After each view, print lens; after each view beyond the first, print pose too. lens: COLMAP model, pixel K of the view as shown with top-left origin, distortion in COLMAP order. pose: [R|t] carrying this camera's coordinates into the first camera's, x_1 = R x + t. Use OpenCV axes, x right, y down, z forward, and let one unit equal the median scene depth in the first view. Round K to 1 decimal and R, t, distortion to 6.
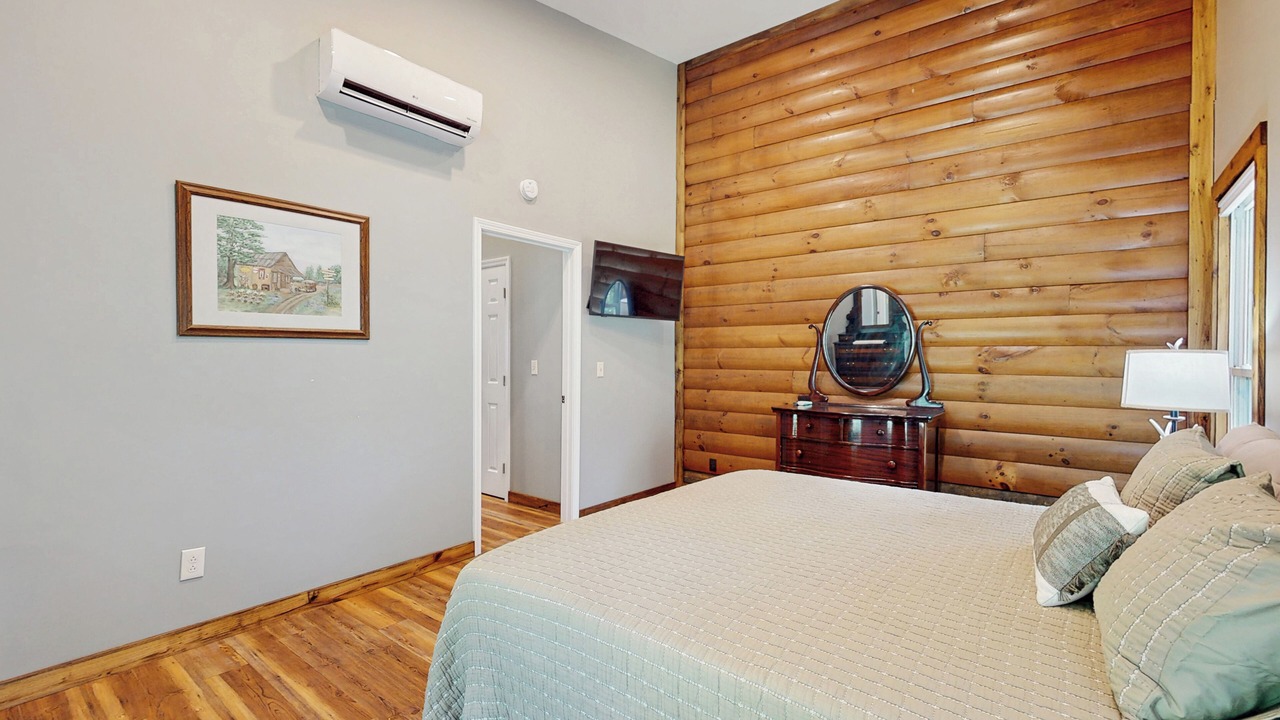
lens RADIAL K [[554.5, 0, 645.6], [0, 554.5, 363.0], [0, 0, 1]] dist [-0.001743, -0.000471]
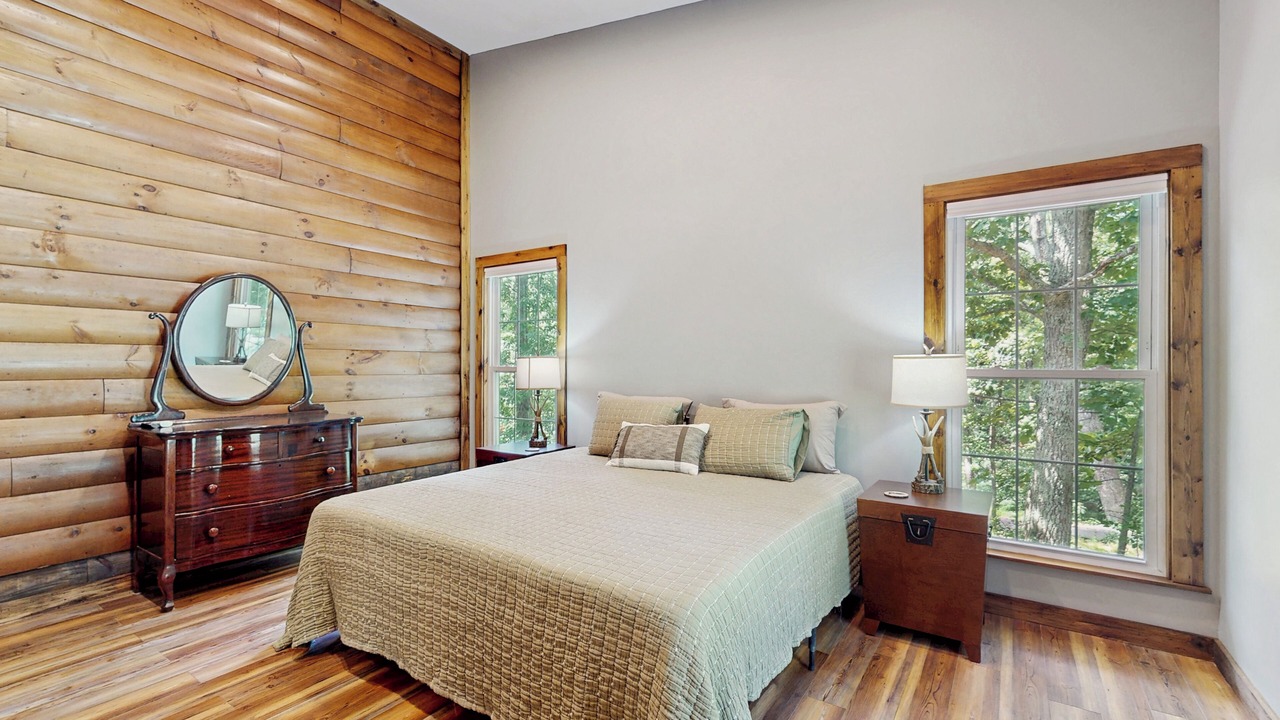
lens RADIAL K [[554.5, 0, 645.0], [0, 554.5, 359.7], [0, 0, 1]] dist [-0.001743, -0.000471]
pose [[-0.085217, 0.000657, 0.996362, -0.508706], [0.006127, 0.999981, -0.000136, -0.006633], [-0.996344, 0.006093, -0.085219, 0.480637]]
